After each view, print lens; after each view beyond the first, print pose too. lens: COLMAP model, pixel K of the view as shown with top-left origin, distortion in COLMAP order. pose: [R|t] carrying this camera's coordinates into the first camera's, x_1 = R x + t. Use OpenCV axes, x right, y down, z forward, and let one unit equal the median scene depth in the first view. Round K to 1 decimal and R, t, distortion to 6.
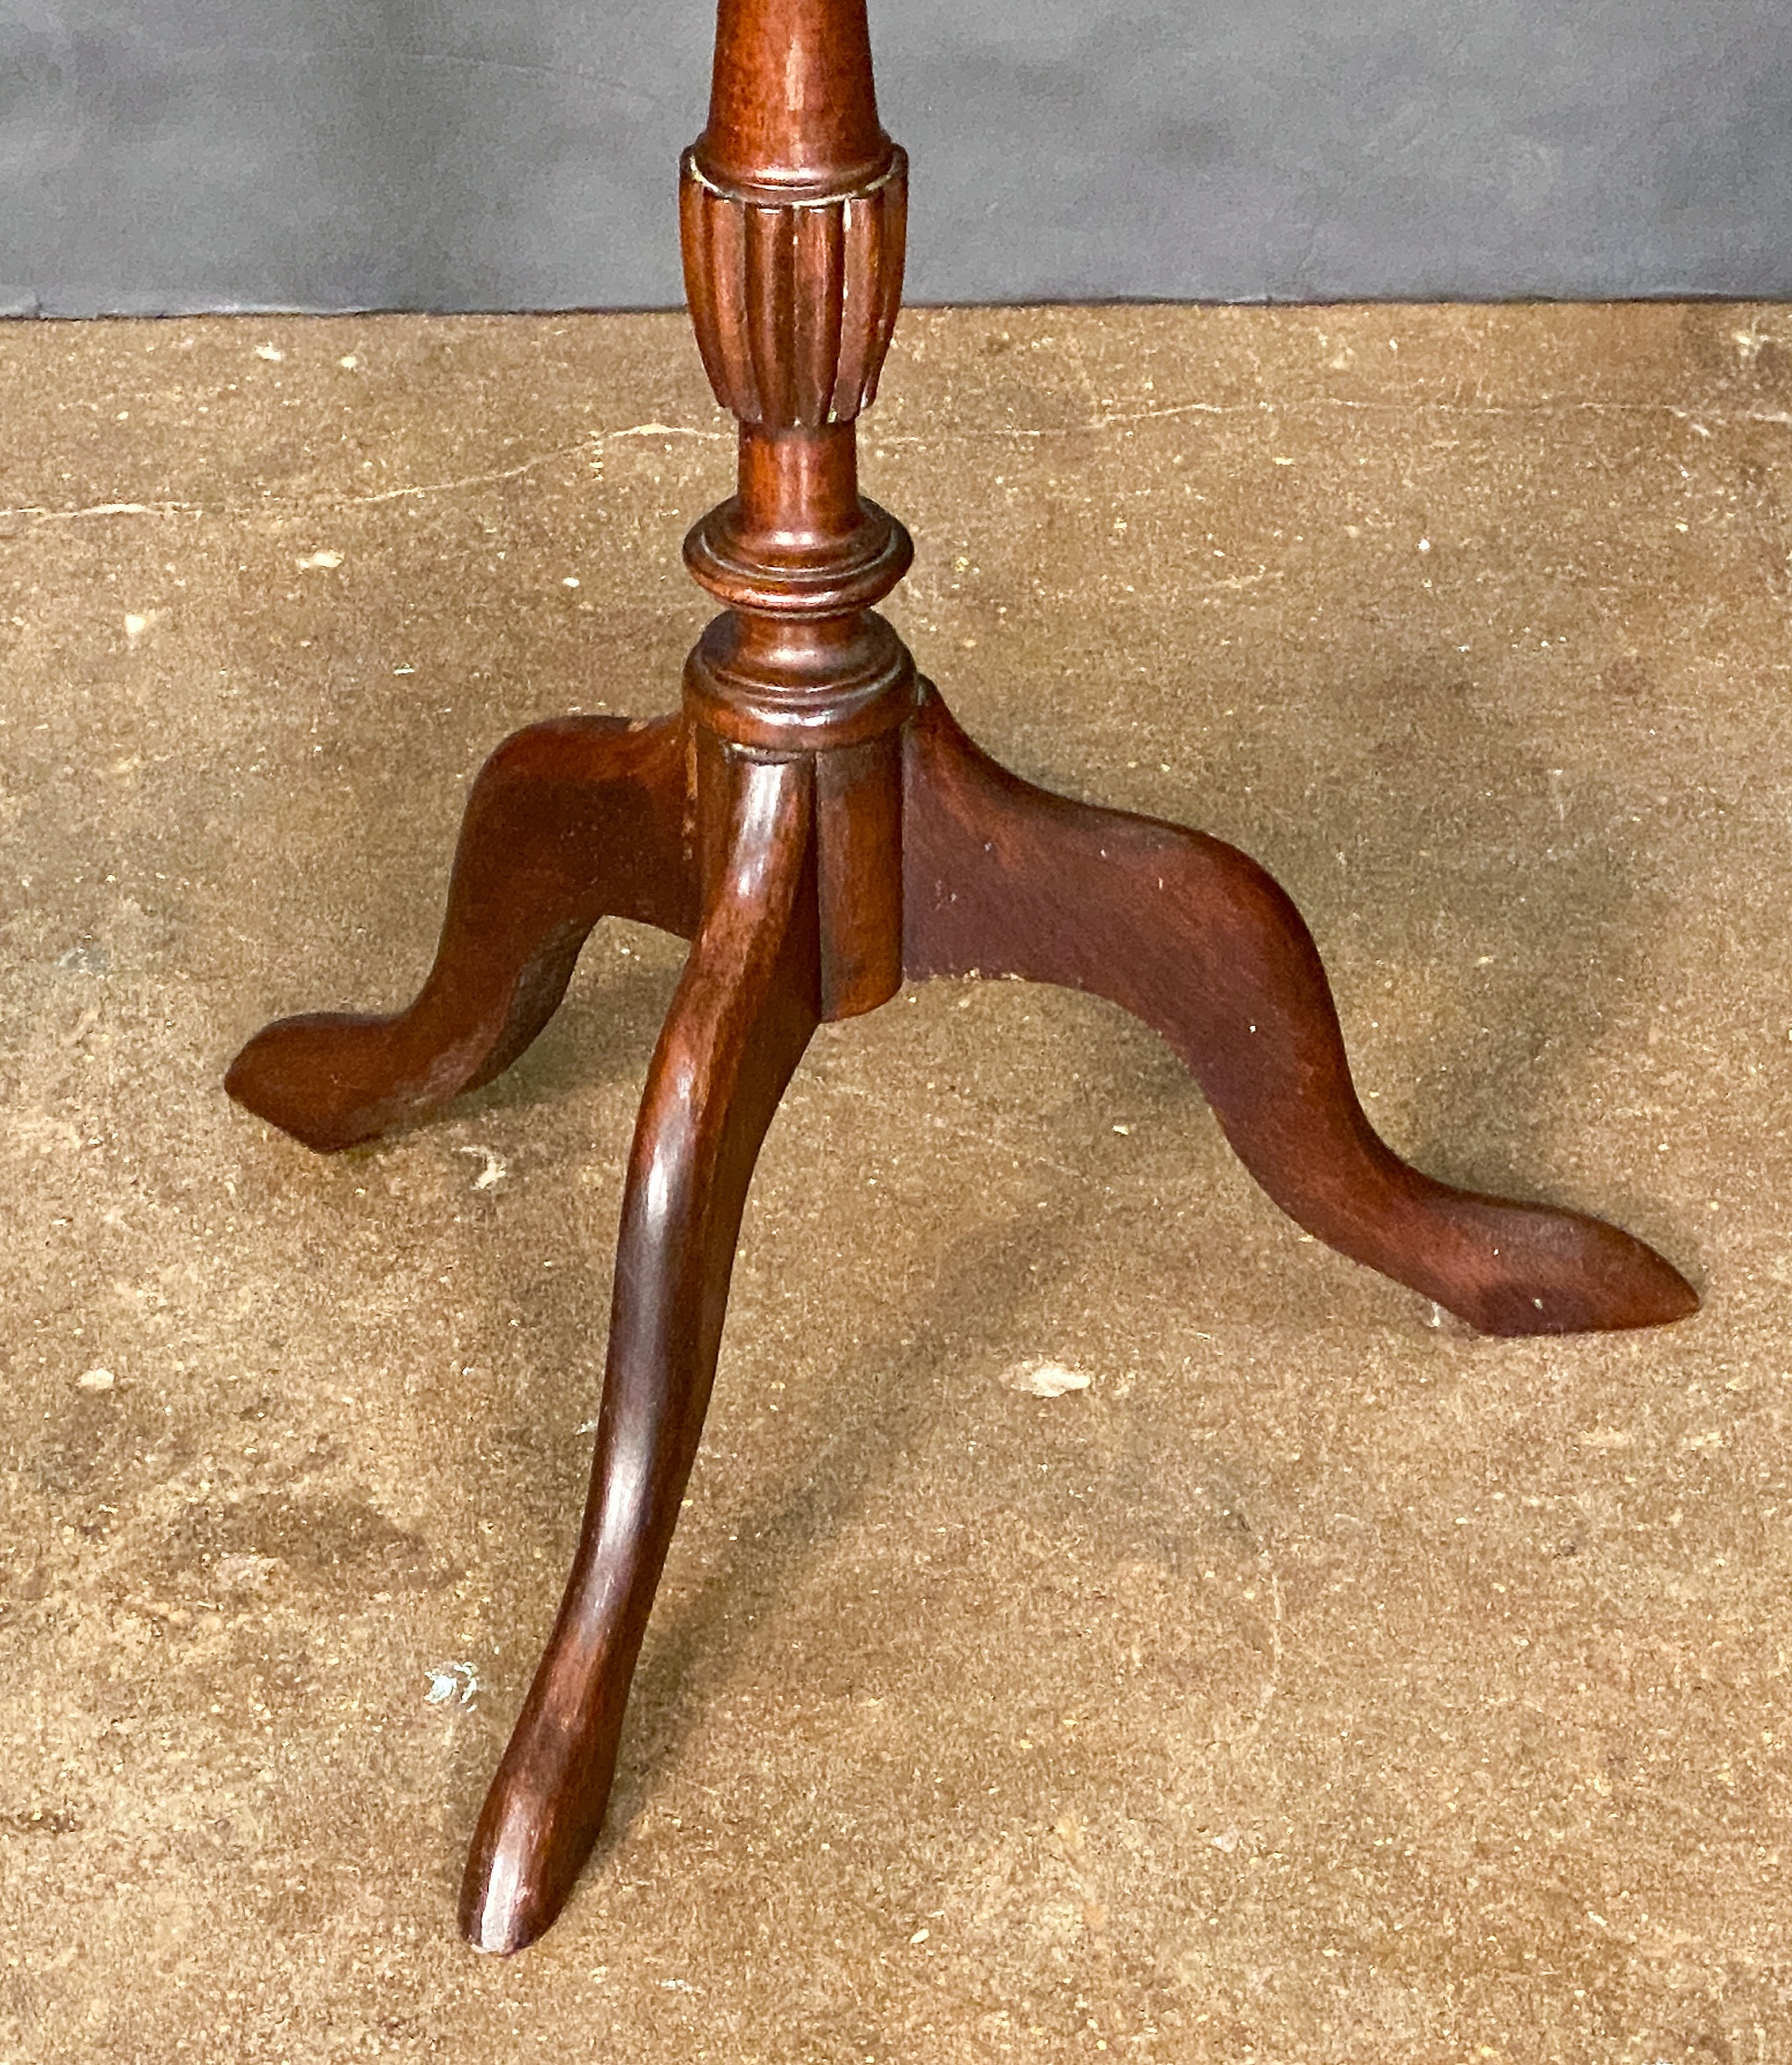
lens RADIAL K [[5966.2, 0, 896.0], [0, 5966.2, 1032.5], [0, 0, 1]] dist [0.037089, -0.241763]
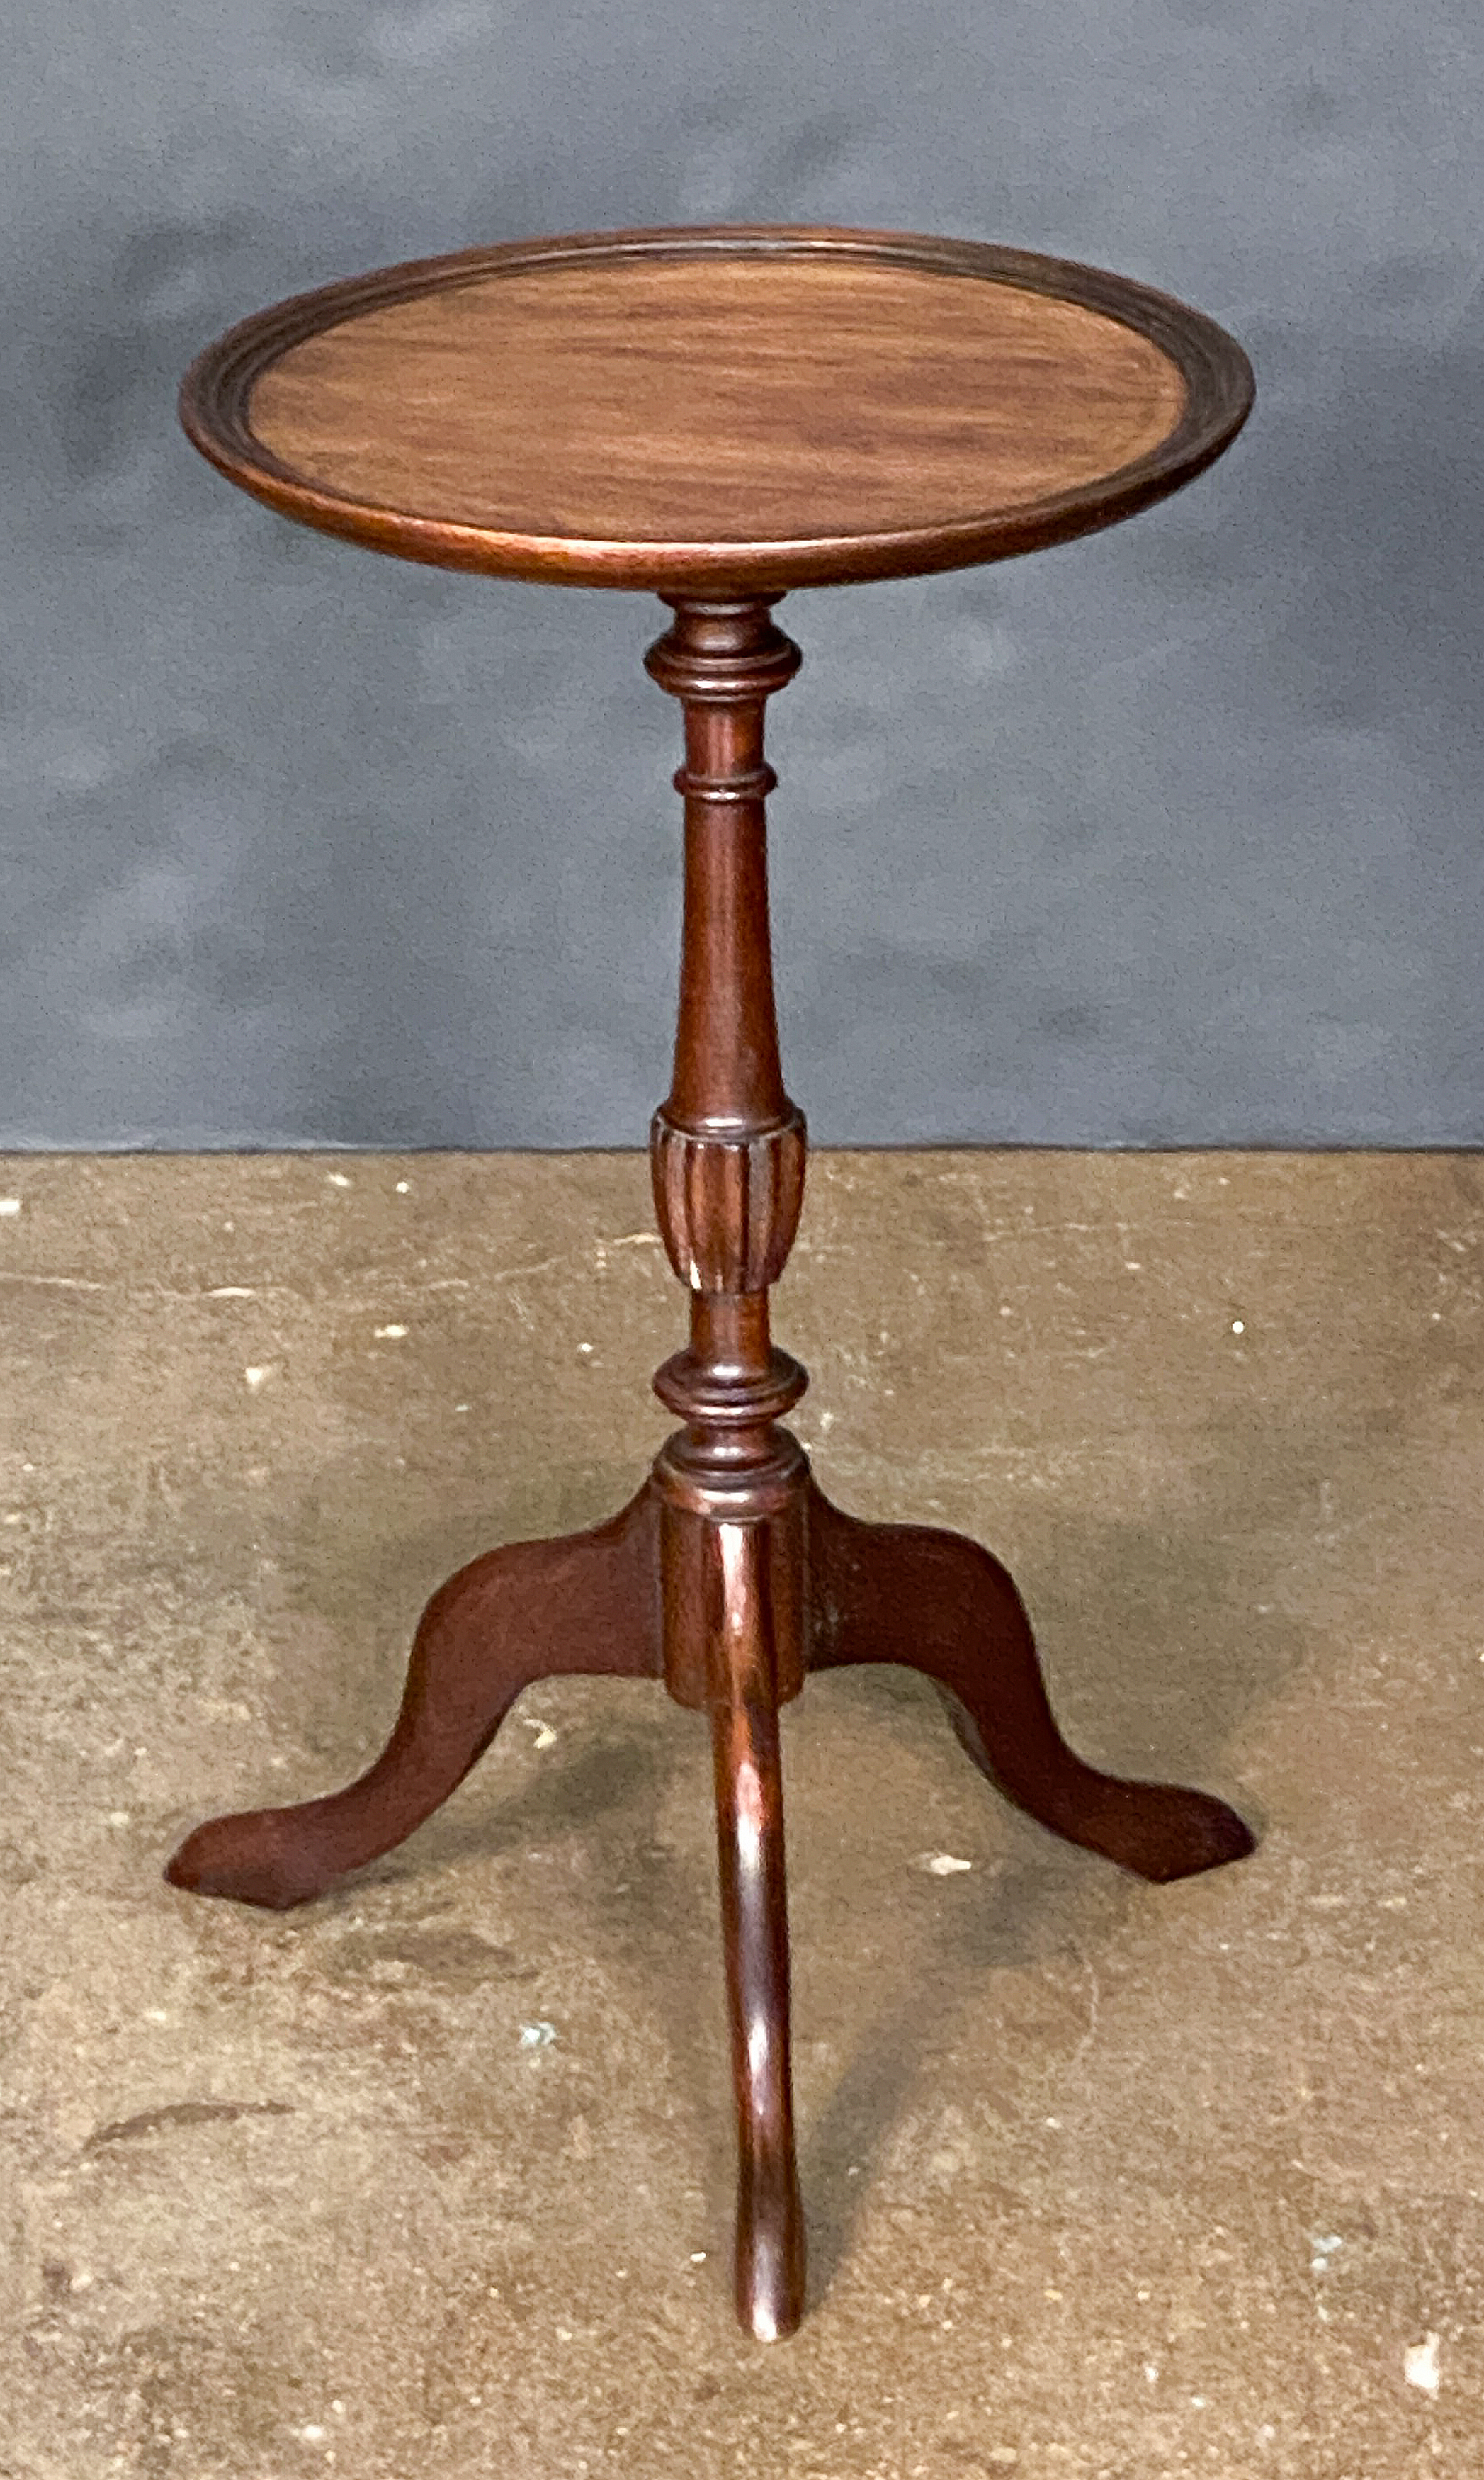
lens RADIAL K [[7604.0, 0, 742.0], [0, 7604.0, 1240.0], [0, 0, 1]] dist [0.011633, -0.967673]
pose [[0.999926, 0.010730, -0.005658, -0.014195], [-0.011355, 0.992022, -0.125549, 0.143663], [0.004266, 0.125604, 0.992071, -0.857437]]
